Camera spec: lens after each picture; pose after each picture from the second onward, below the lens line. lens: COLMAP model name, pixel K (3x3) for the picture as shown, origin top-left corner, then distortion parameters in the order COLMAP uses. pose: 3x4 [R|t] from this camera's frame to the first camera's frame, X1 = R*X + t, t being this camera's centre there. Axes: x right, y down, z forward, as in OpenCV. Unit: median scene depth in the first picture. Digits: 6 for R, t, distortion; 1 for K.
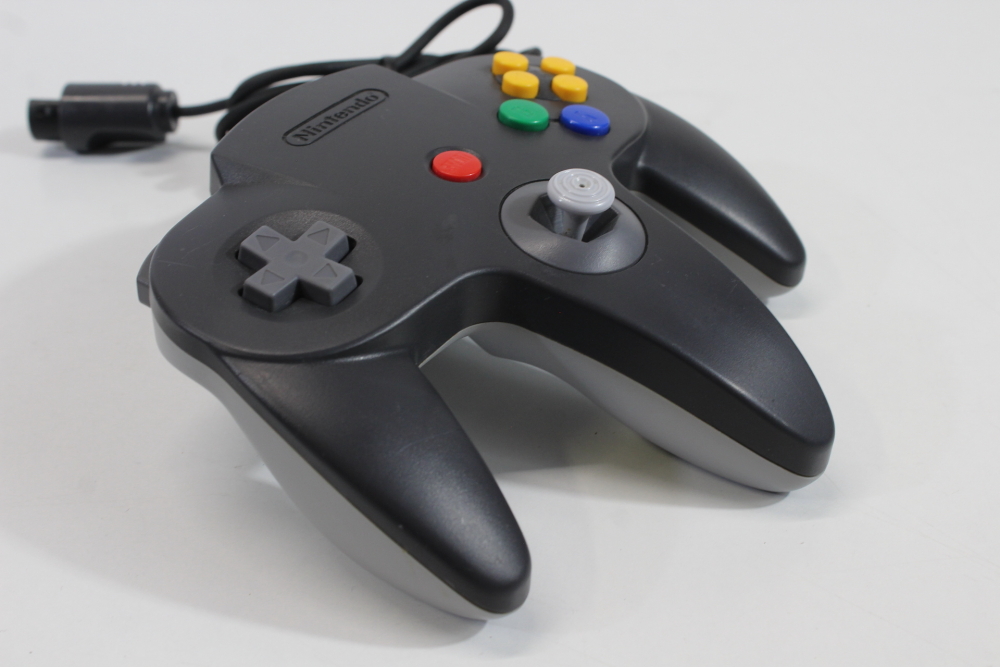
lens RADIAL K [[867.7, 0, 500.1], [0, 867.7, 373.7], [0, 0, 1]] dist [0.058057, -0.001315]
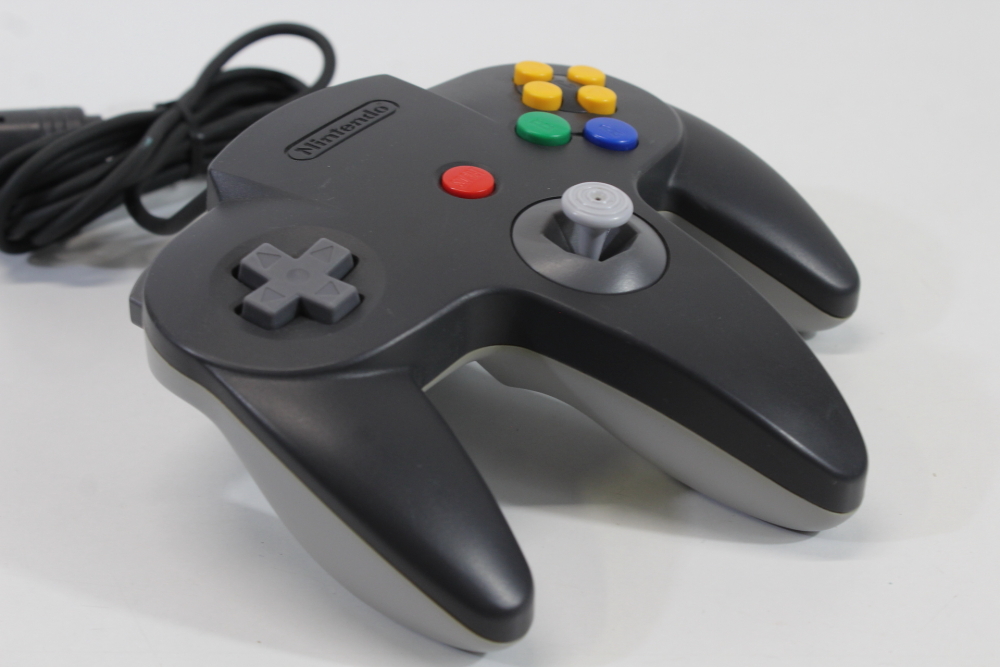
lens RADIAL K [[1173.2, 0, 501.0], [0, 1173.2, 333.2], [0, 0, 1]] dist [0.004351, 0.005464]
pose [[0.999169, 0.011155, -0.039193, 0.036003], [-0.015189, 0.994440, -0.104204, 0.054287], [0.037812, 0.104713, 0.993783, -0.236063]]
